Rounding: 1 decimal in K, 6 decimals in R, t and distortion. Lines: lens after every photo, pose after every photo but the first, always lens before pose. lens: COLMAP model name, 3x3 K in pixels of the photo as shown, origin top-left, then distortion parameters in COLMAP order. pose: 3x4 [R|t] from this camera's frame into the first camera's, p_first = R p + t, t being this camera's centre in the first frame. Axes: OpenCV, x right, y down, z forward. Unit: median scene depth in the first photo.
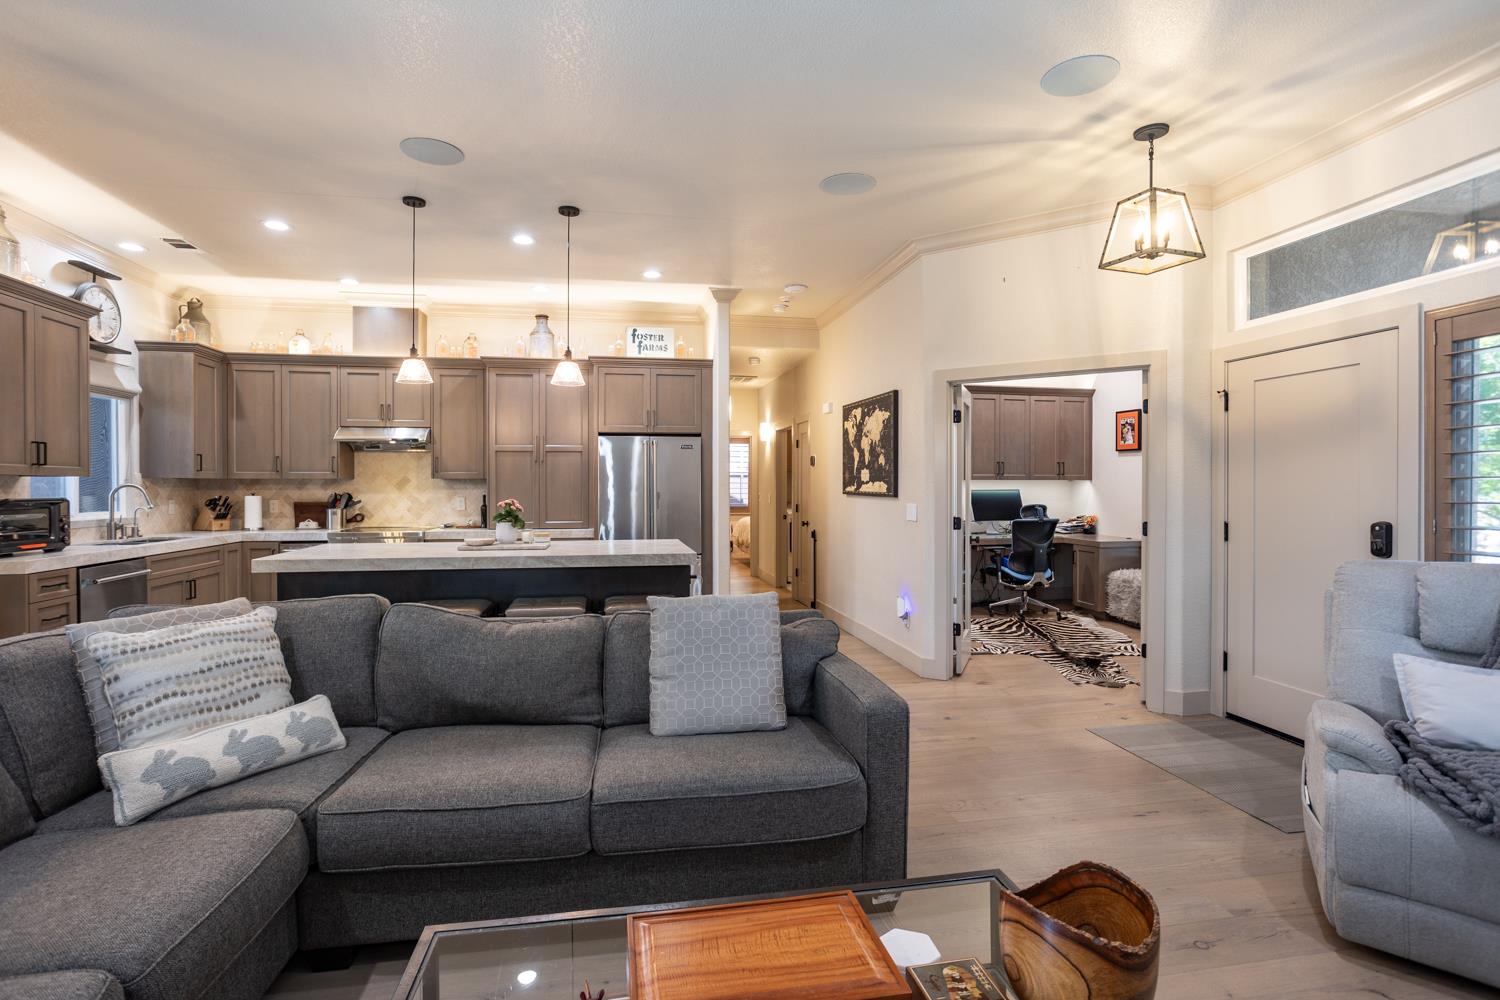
lens RADIAL K [[734.2, 0, 749.7], [0, 734.2, 492.8], [0, 0, 1]] dist [-0.049442, 0.036473]
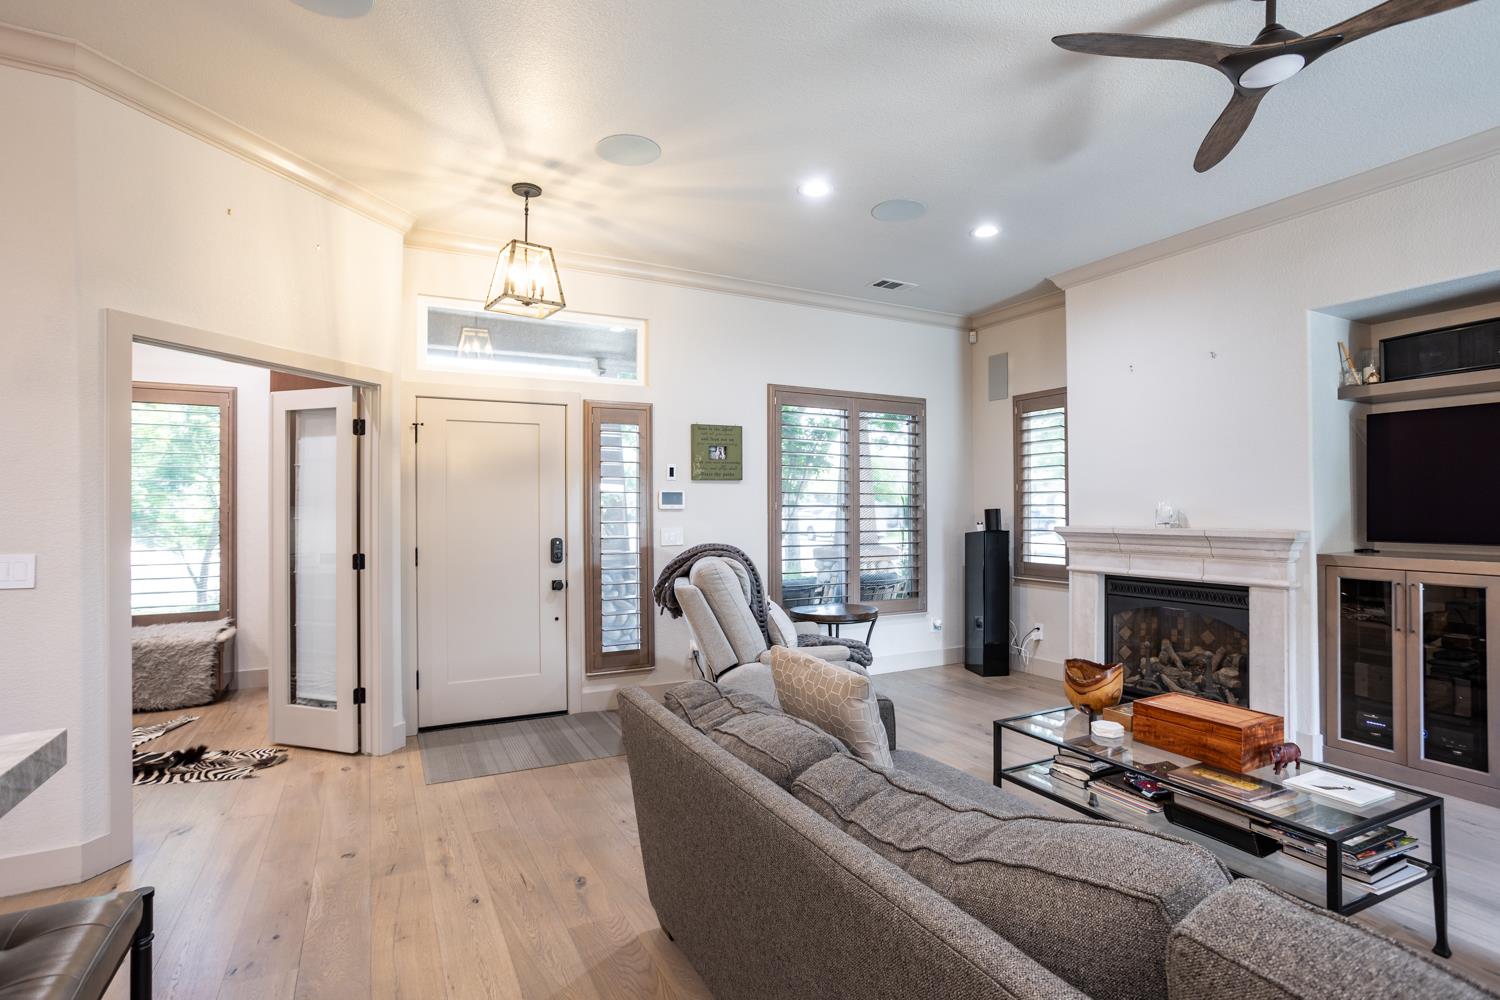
lens RADIAL K [[737.4, 0, 745.2], [0, 737.4, 506.1], [0, 0, 1]] dist [-0.055708, 0.035374]
pose [[-0.290909, 0.003685, 0.956744, -0.371268], [0.012483, 0.999922, -0.000055, -0.010744], [-0.956669, 0.011927, -0.290933, 0.633941]]
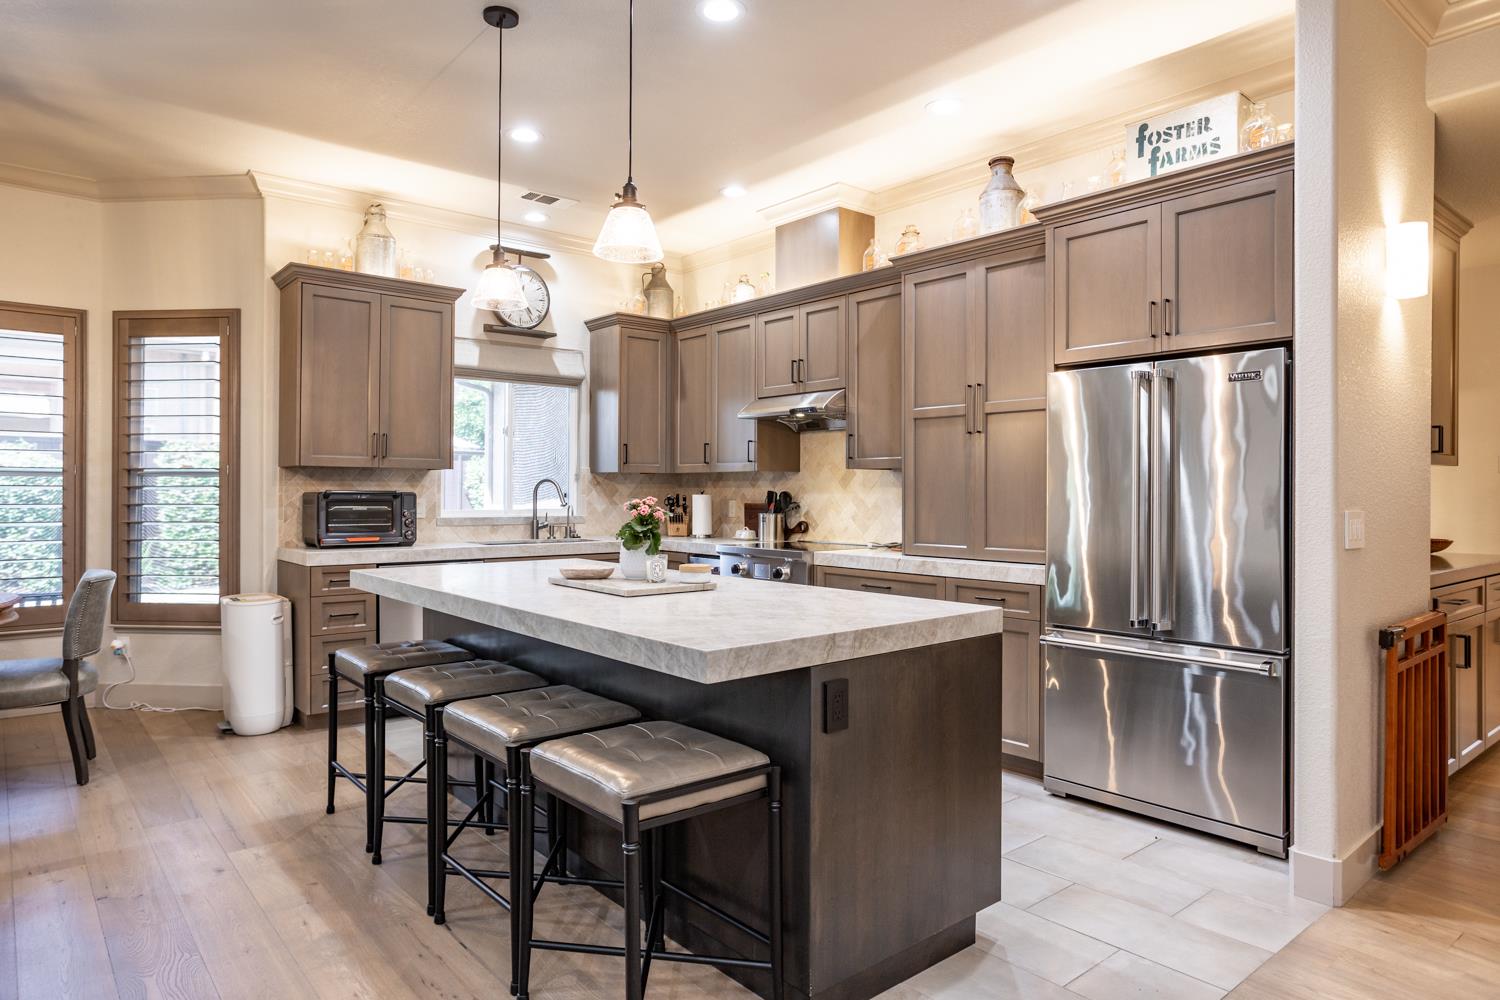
lens RADIAL K [[914.3, 0, 750.0], [0, 914.3, 500.0], [0, 0, 1]] dist [-0.019875, 0.001962]
pose [[0.494873, 0.010545, -0.868901, 0.247474], [-0.013196, 0.999902, 0.004619, 0.005687], [0.868865, 0.009180, 0.494964, 0.626507]]
